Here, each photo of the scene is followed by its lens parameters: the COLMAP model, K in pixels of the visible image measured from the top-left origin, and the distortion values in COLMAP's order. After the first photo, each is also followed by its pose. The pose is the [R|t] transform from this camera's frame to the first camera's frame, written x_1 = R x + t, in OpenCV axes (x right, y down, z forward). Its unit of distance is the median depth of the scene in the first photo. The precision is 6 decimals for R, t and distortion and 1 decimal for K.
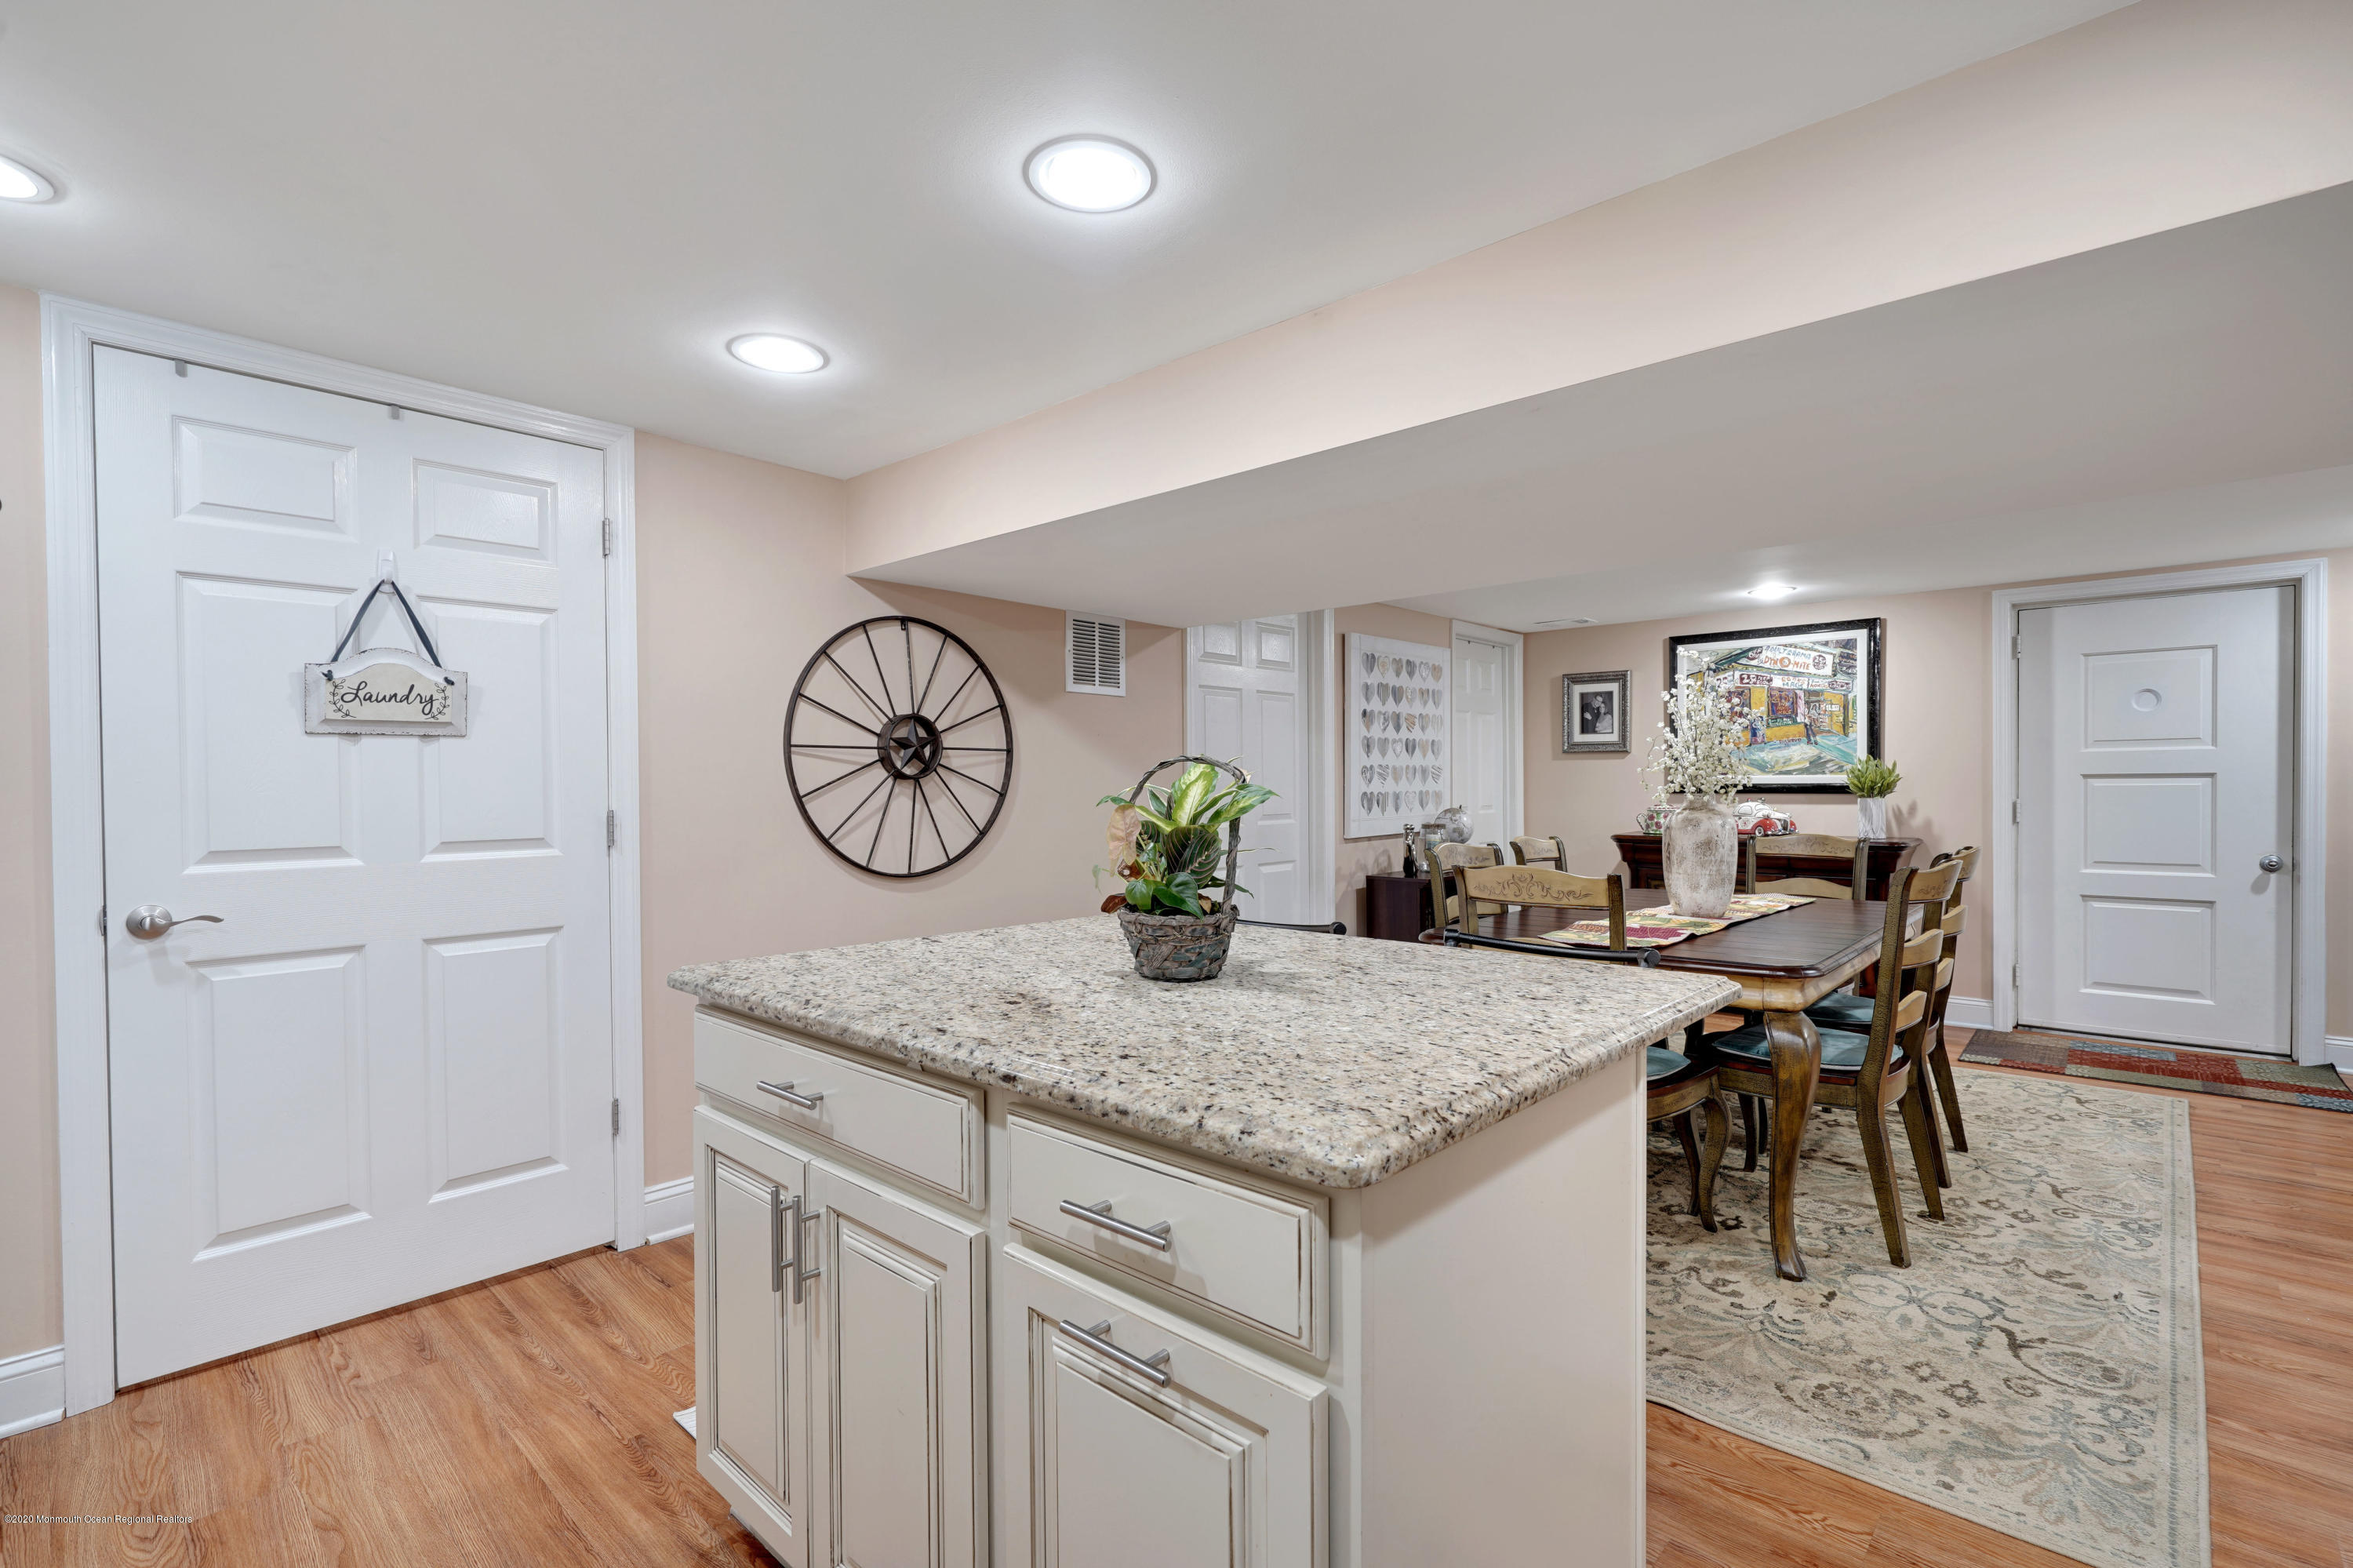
lens RADIAL K [[1065.3, 0, 1176.6], [0, 1065.3, 798.8], [0, 0, 1]] dist [-0.004711, 0.002970]
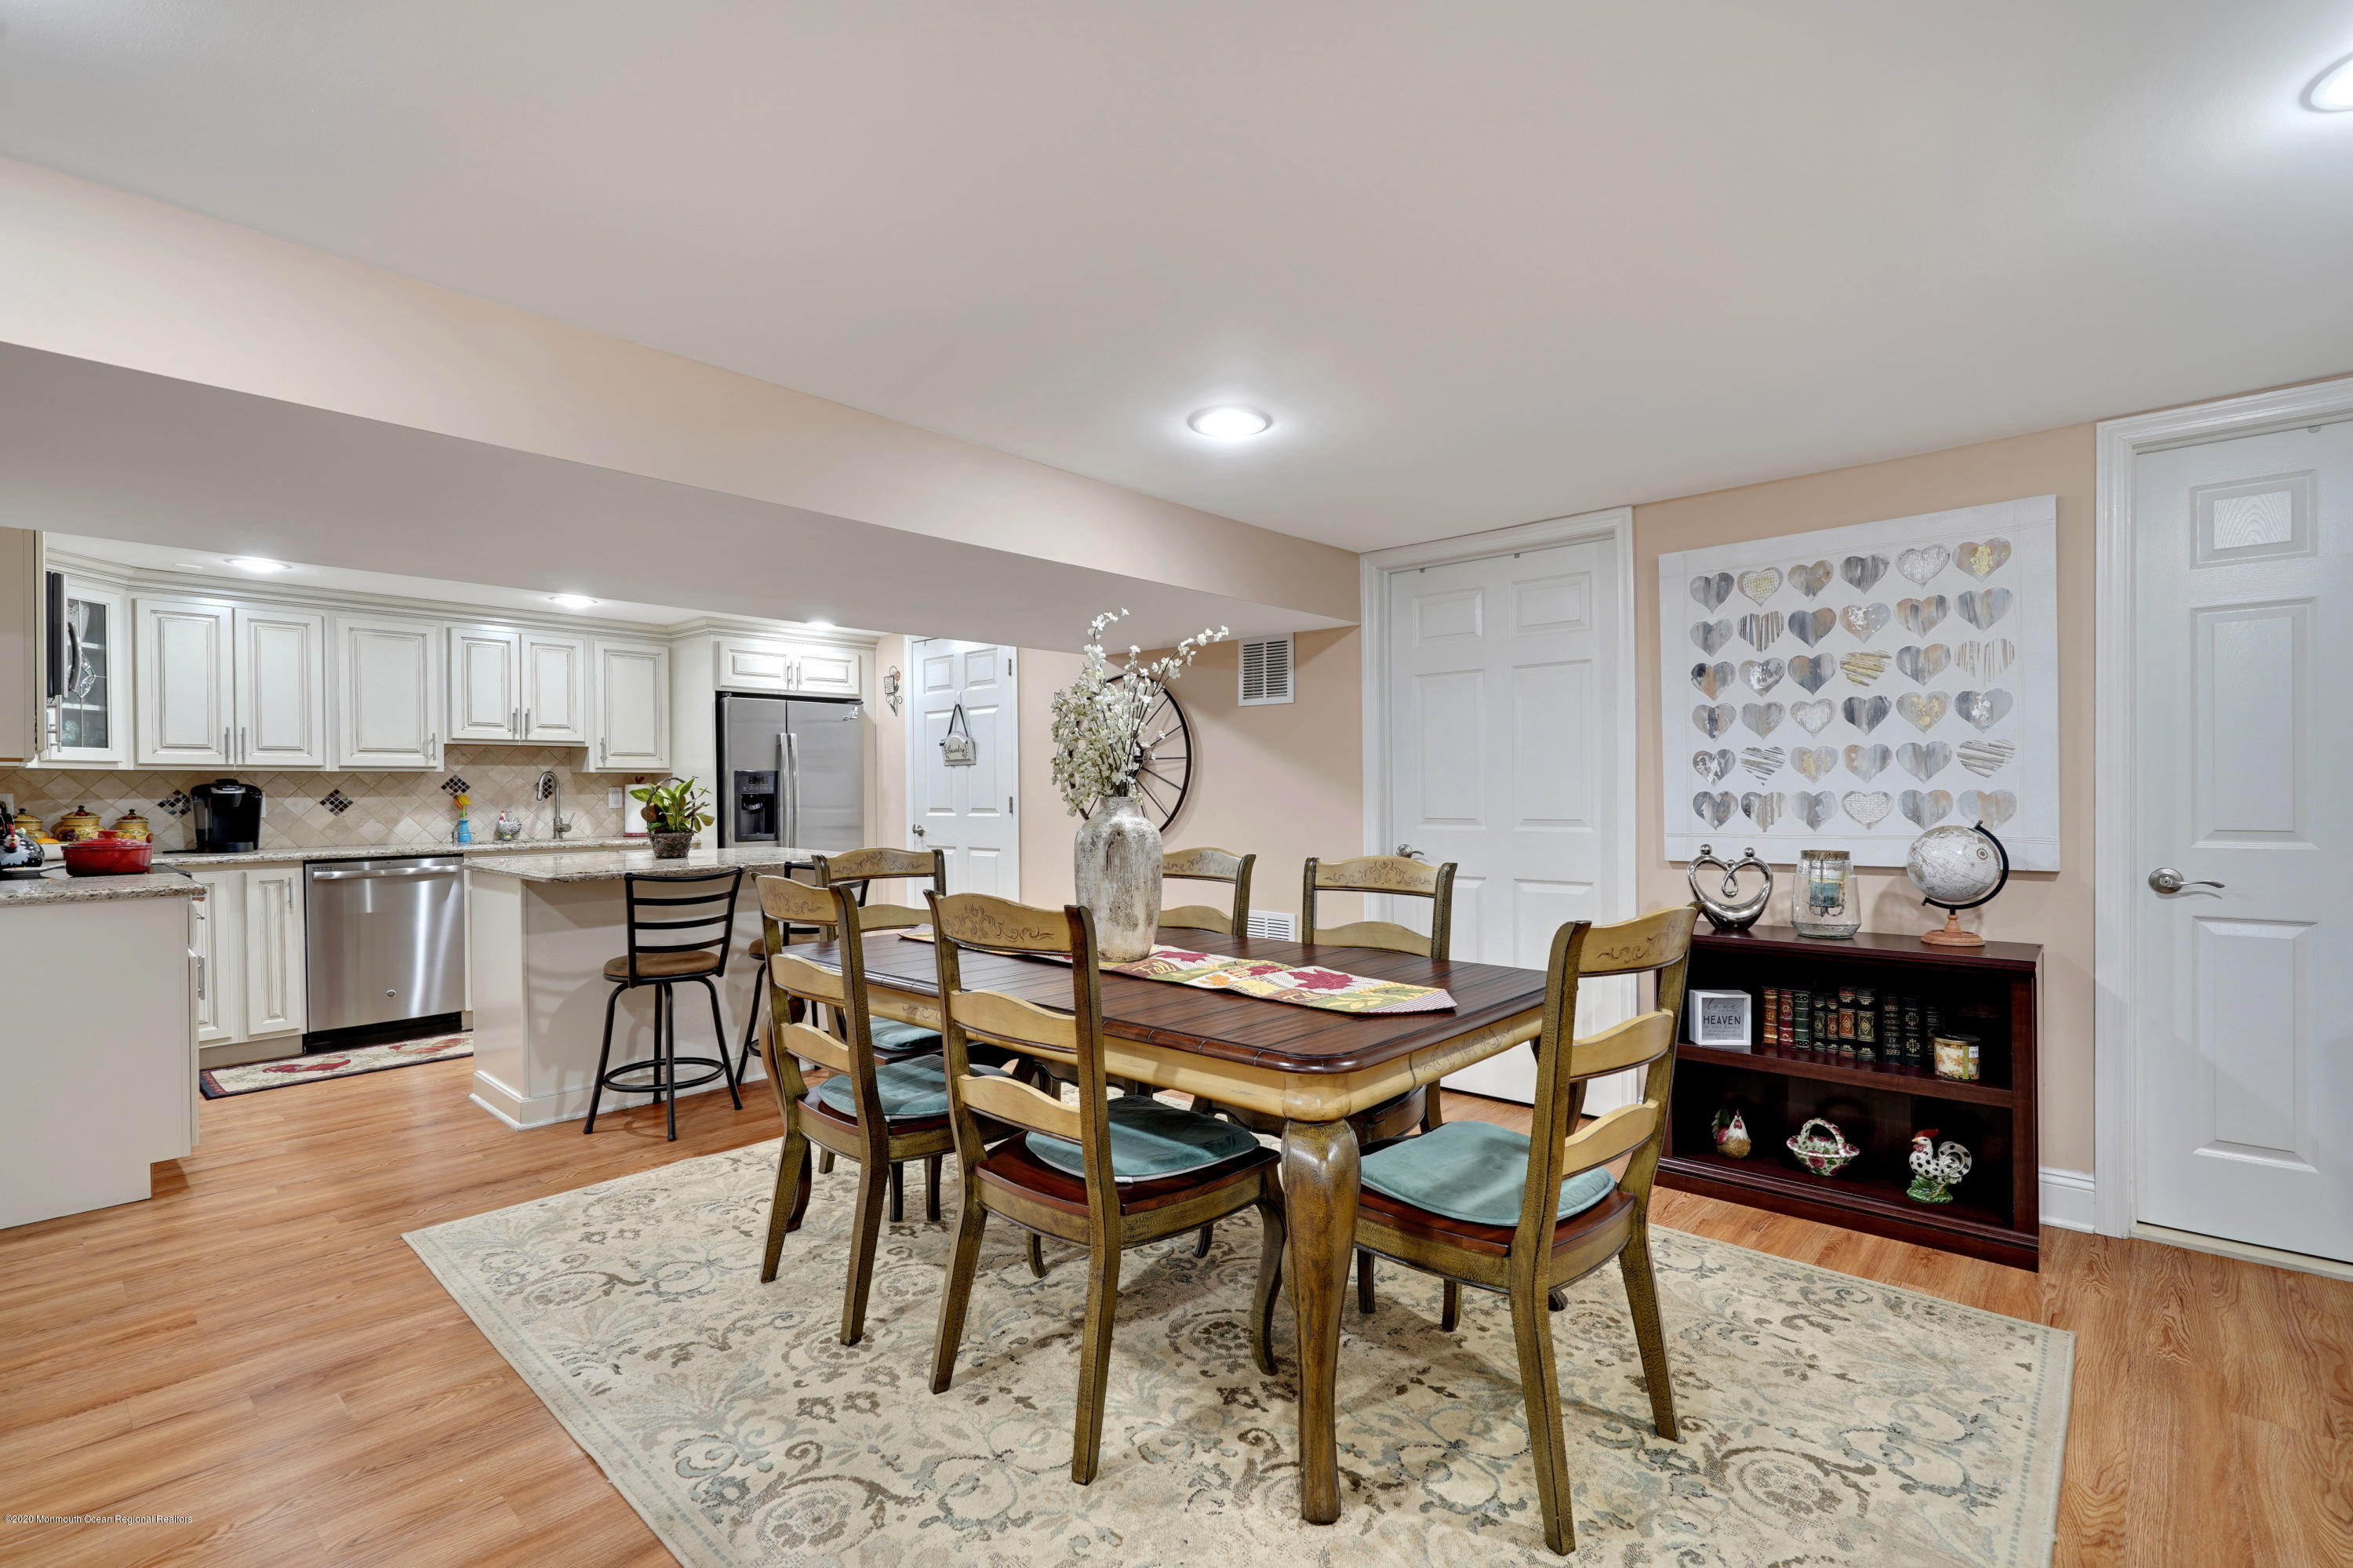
lens RADIAL K [[1065.3, 0, 1171.1], [0, 1065.3, 794.4], [0, 0, 1]] dist [-0.004711, 0.002970]
pose [[0.007653, 0.012249, -0.999896, 1.133604], [-0.005666, 0.999909, 0.012206, -0.015321], [0.999955, 0.005572, 0.007722, 0.930892]]
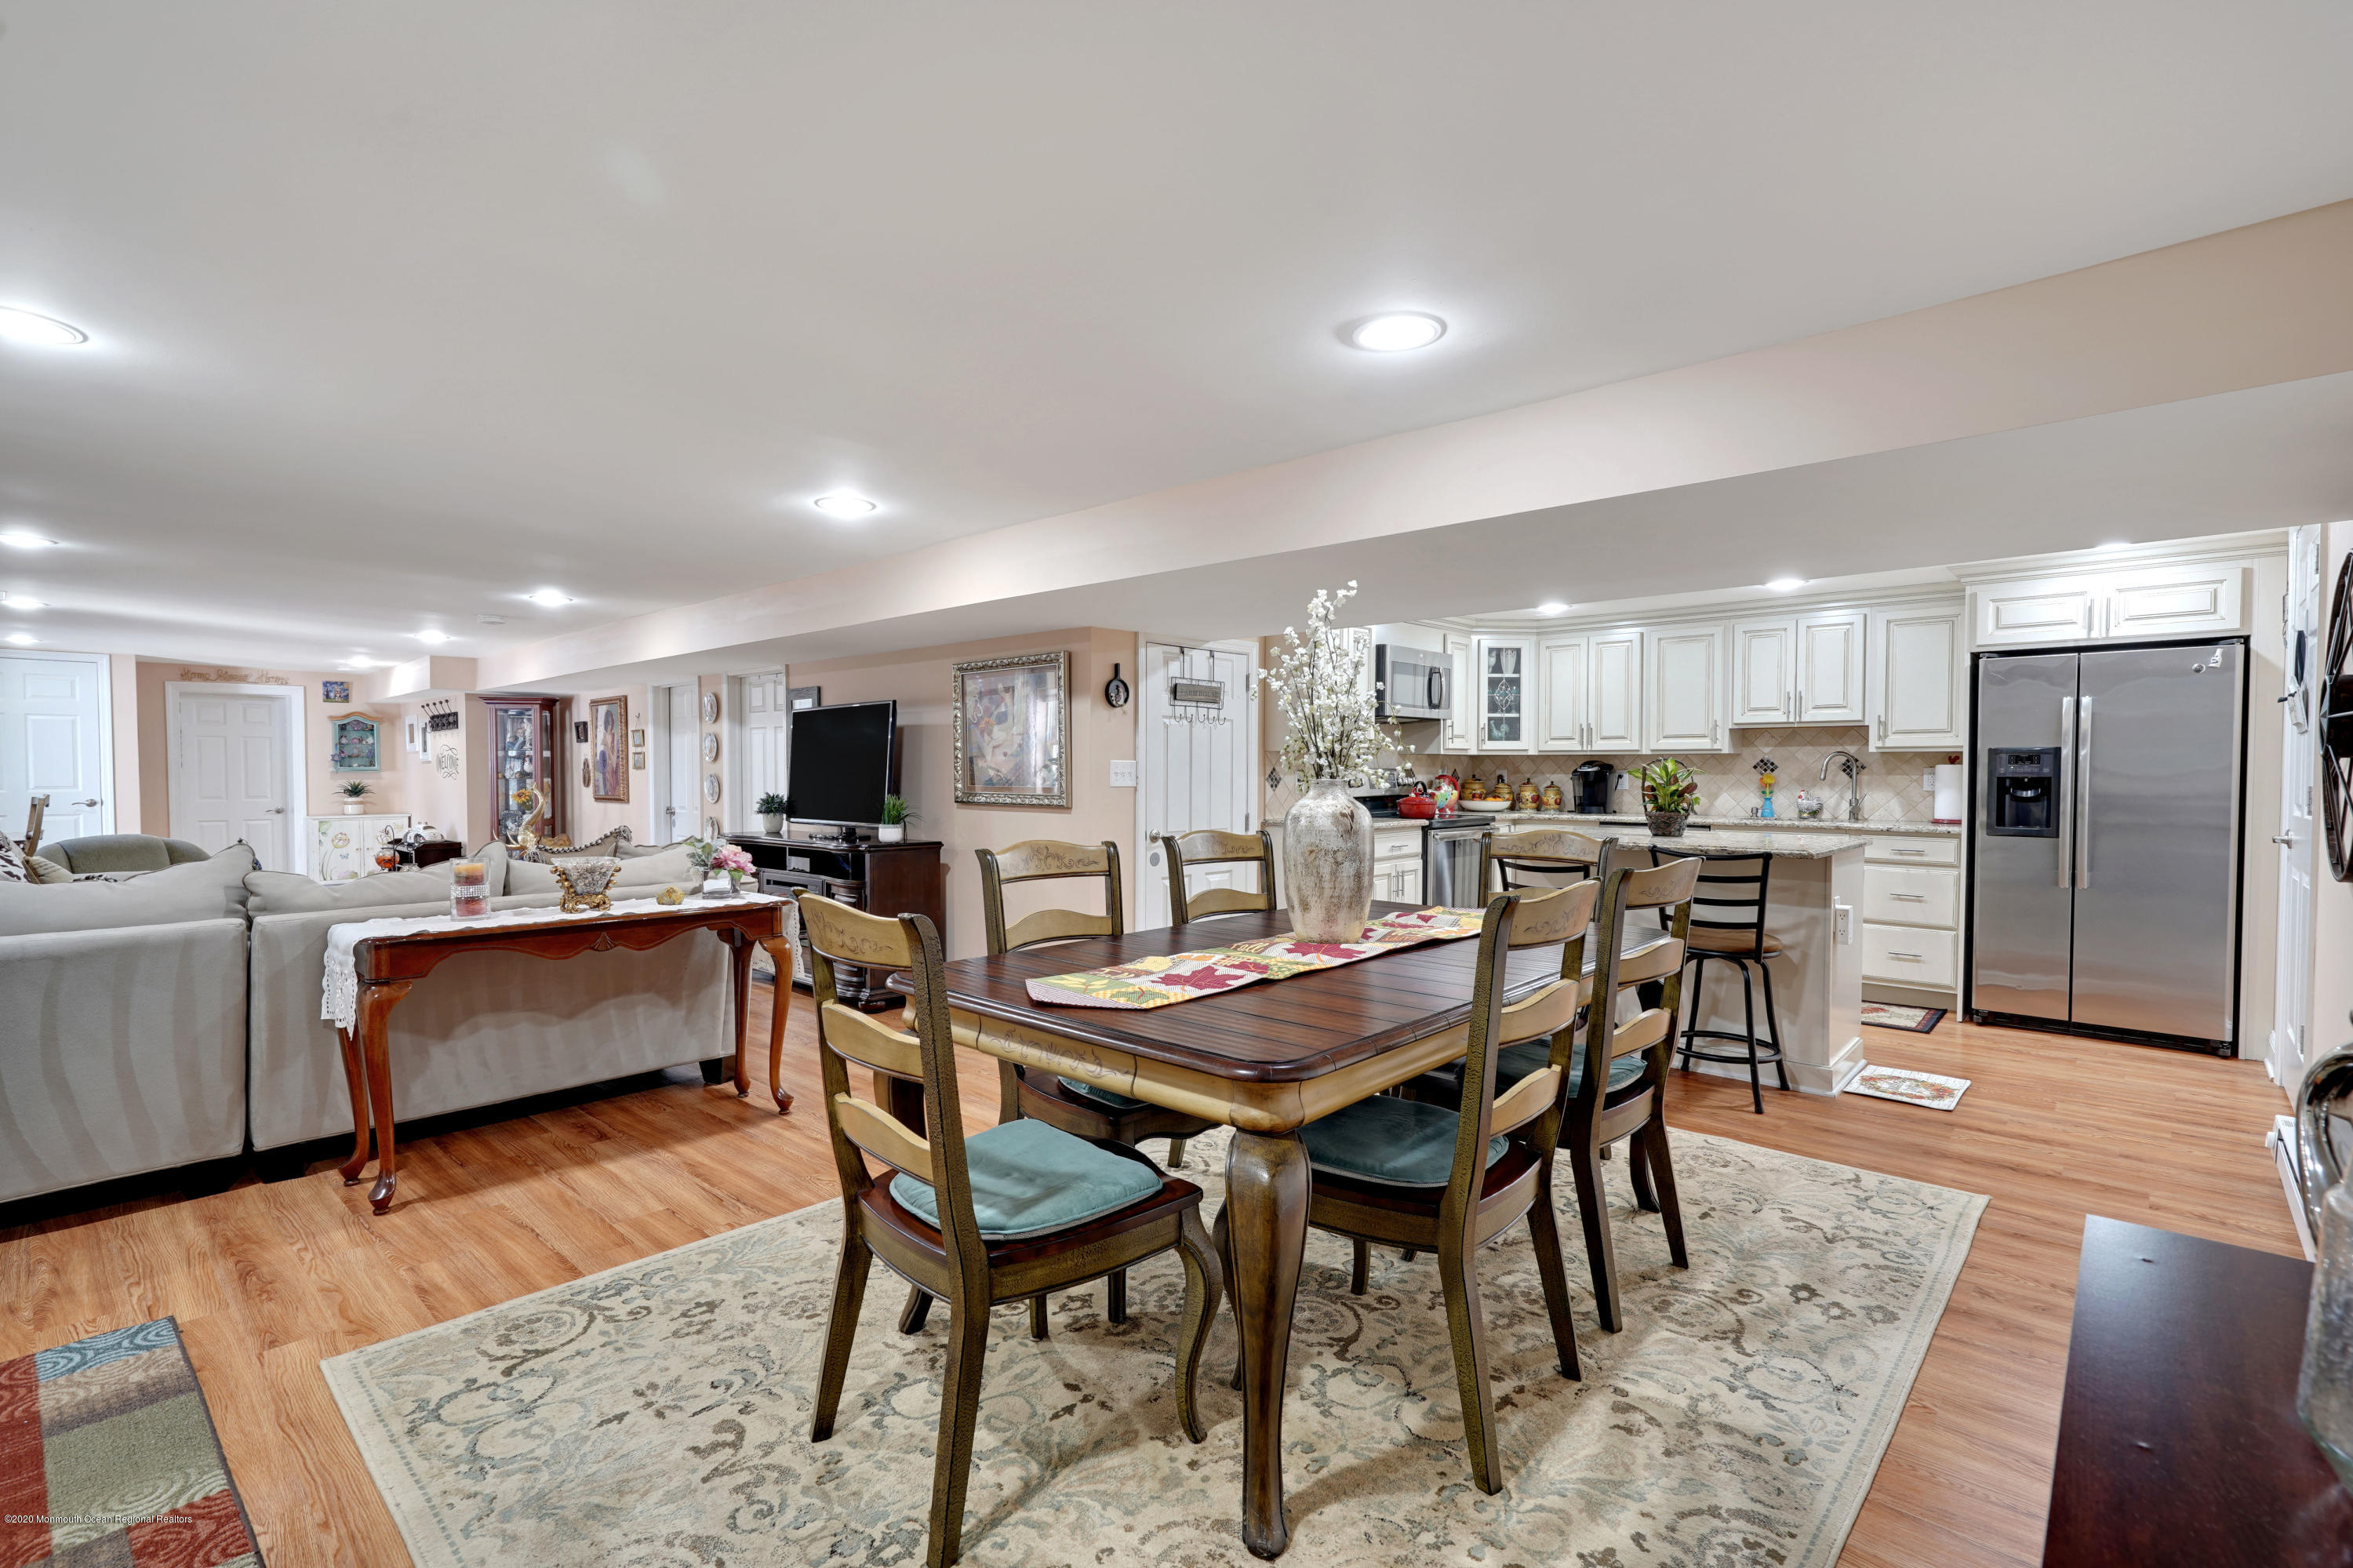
lens RADIAL K [[1065.3, 0, 1188.3], [0, 1065.3, 783.7], [0, 0, 1]] dist [-0.004711, 0.002970]
pose [[-0.999942, 0.003003, -0.010334, 0.535515], [0.002744, 0.999683, 0.025024, -0.019527], [0.010405, 0.024994, -0.999633, 1.560382]]
